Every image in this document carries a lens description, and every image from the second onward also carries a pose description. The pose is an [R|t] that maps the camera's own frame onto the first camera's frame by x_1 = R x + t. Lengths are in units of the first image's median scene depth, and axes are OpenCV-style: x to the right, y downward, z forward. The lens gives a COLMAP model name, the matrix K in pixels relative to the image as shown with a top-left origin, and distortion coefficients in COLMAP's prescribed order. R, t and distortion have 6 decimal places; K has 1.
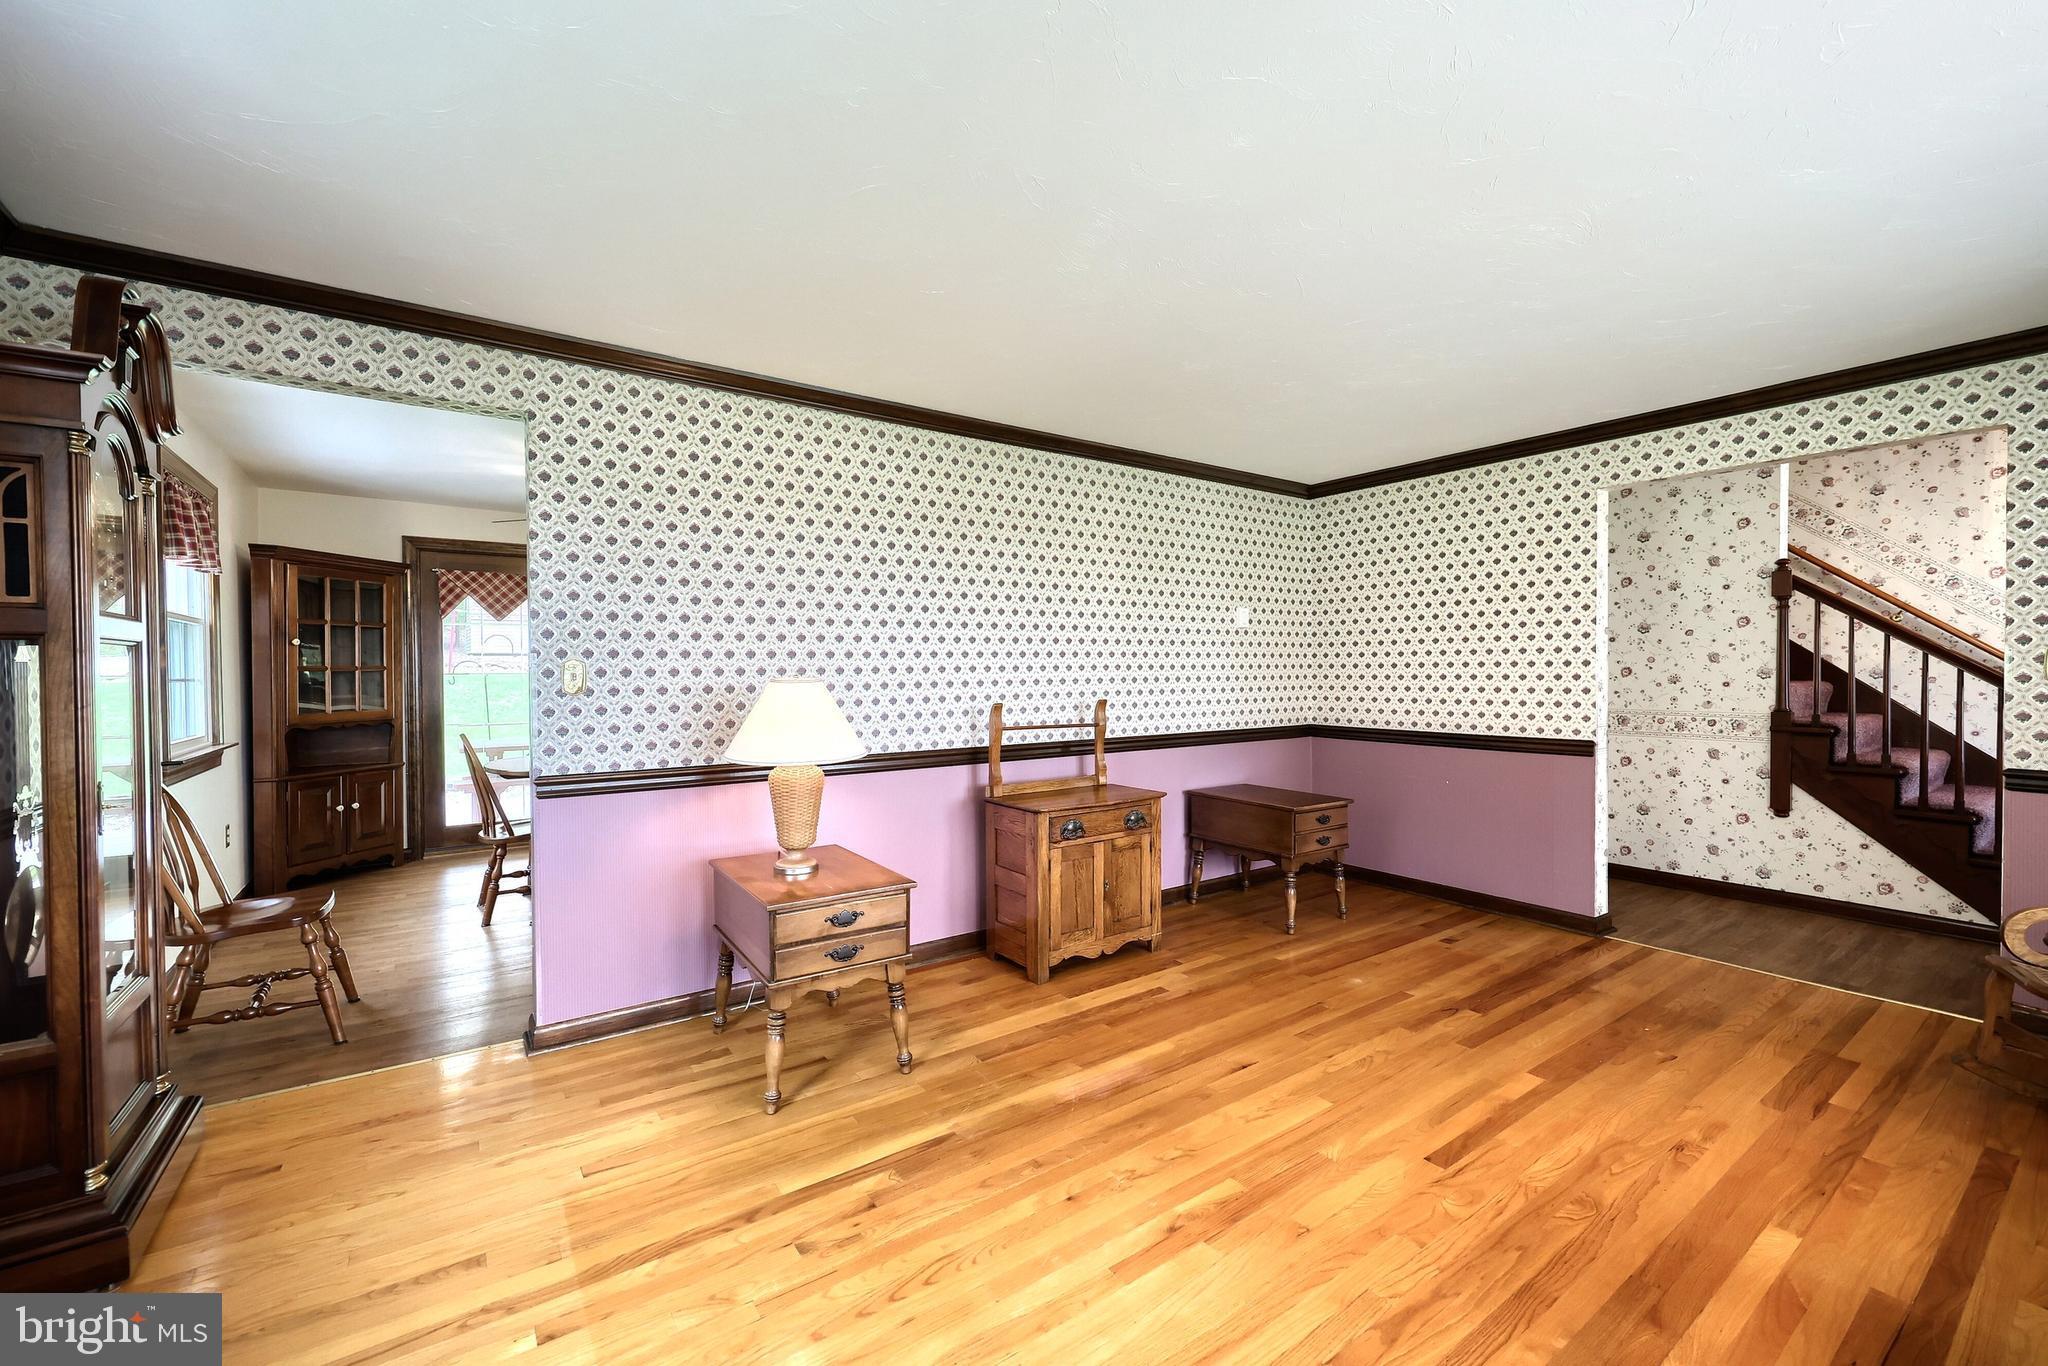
lens RADIAL K [[826.0, 0, 1013.8], [0, 826.0, 687.3], [0, 0, 1]] dist [0.002779, 0.000147]
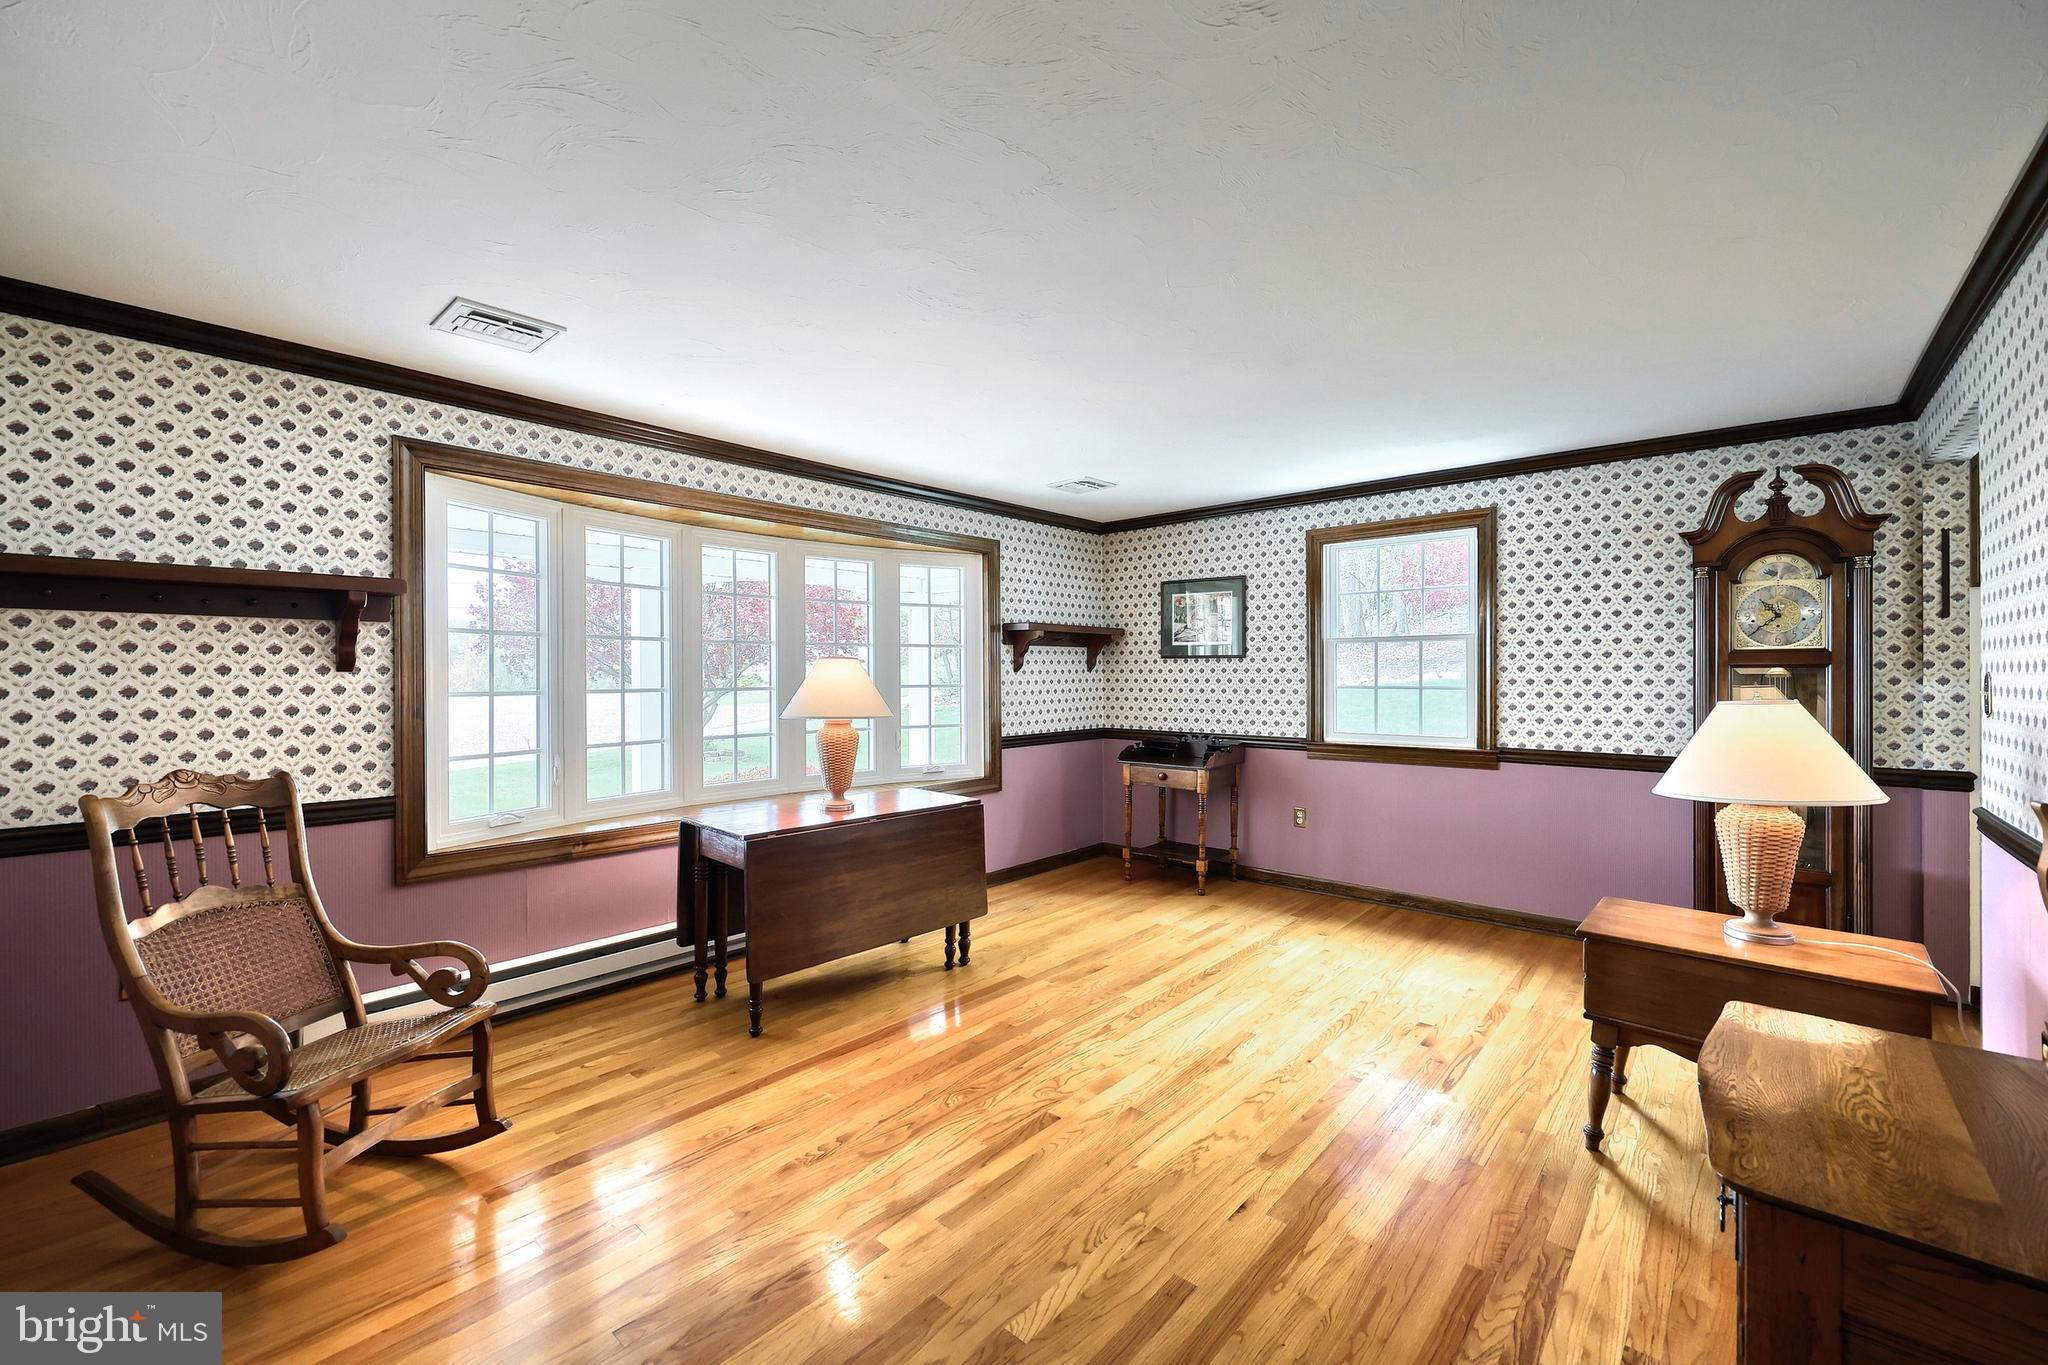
lens RADIAL K [[826.0, 0, 1020.6], [0, 826.0, 671.0], [0, 0, 1]] dist [0.002779, 0.000147]
pose [[-0.972635, 0.007640, -0.232212, 0.522678], [0.002976, 0.999787, 0.020427, -0.046985], [0.232319, 0.019177, -0.972451, 1.347105]]
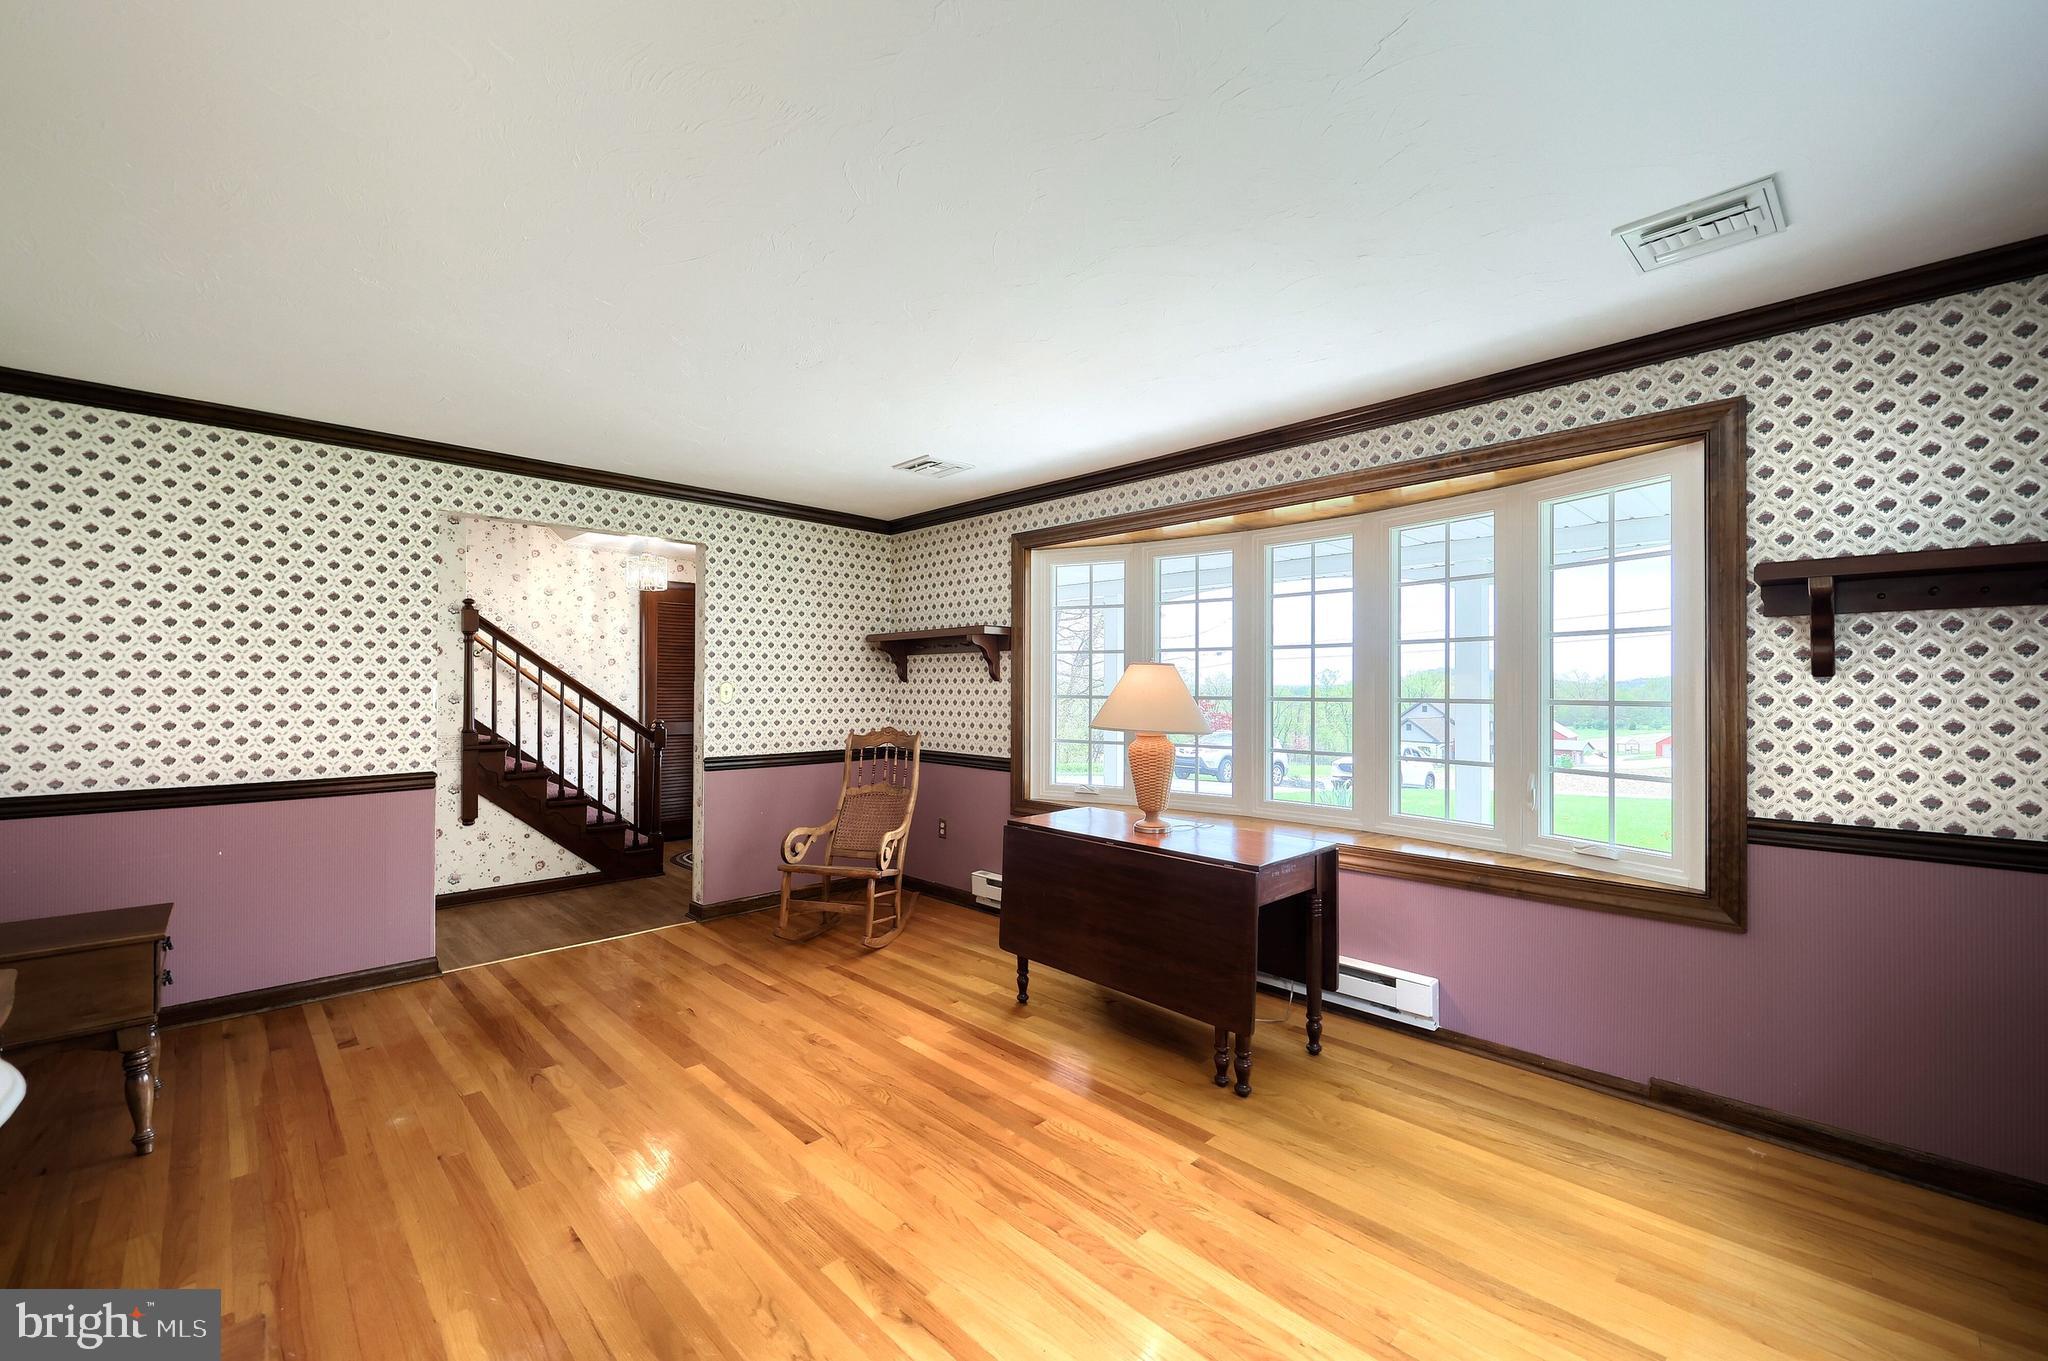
lens RADIAL K [[826.0, 0, 1015.8], [0, 826.0, 682.0], [0, 0, 1]] dist [0.002779, 0.000147]
pose [[-0.163756, 0.011697, 0.986432, -0.411461], [0.022653, 0.999711, -0.008094, -0.017870], [-0.986241, 0.021020, -0.163973, 0.576096]]
